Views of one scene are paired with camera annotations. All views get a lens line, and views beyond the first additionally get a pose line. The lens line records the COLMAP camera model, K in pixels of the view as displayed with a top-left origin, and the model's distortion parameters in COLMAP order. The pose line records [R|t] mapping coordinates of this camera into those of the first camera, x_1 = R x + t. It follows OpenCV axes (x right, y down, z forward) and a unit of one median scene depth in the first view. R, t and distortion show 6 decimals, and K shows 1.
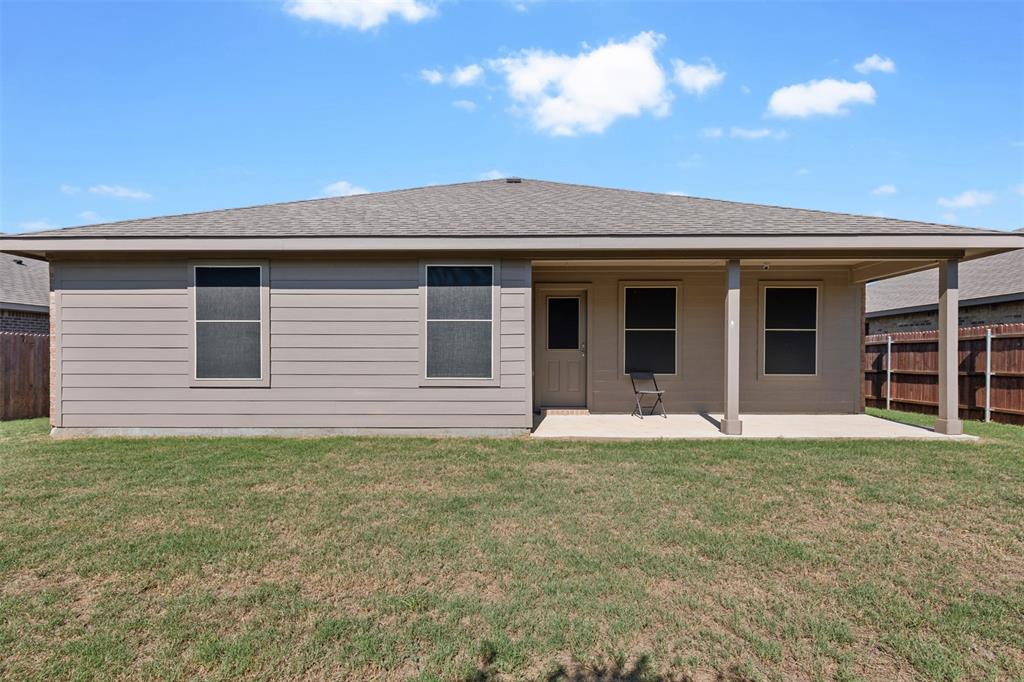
lens RADIAL K [[471.4, 0, 517.9], [0, 471.4, 360.3], [0, 0, 1]] dist [0.004985, -0.001320]
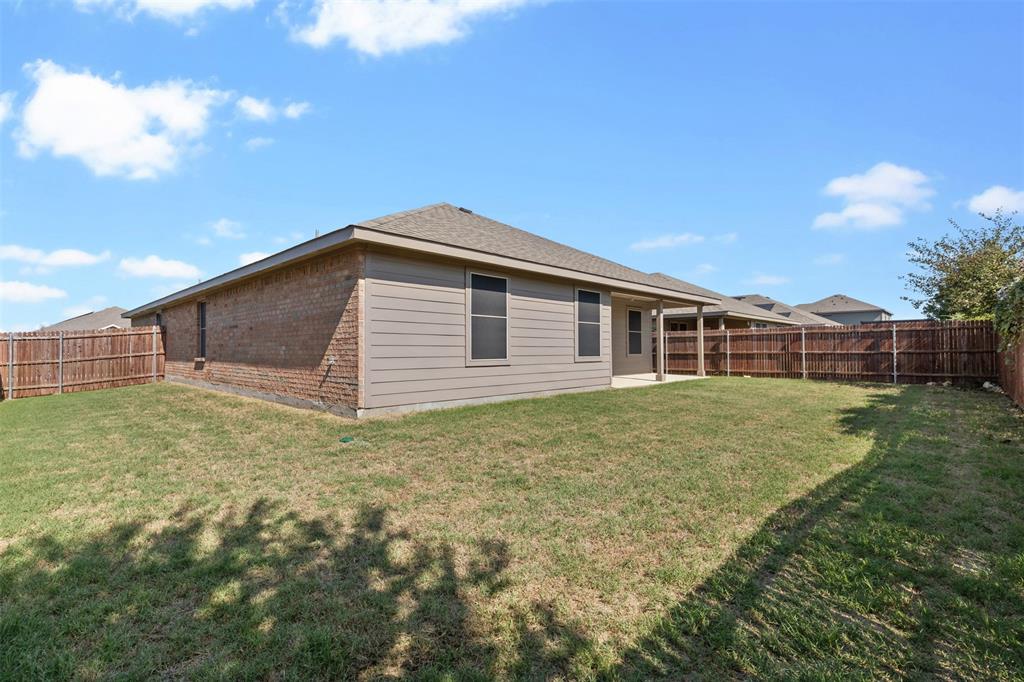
lens RADIAL K [[471.4, 0, 516.0], [0, 471.4, 338.9], [0, 0, 1]] dist [0.004985, -0.001320]
pose [[0.686027, 0.017019, 0.727377, -1.492811], [-0.005848, 0.999823, -0.017878, 0.003649], [-0.727552, 0.008012, 0.686005, 0.031570]]
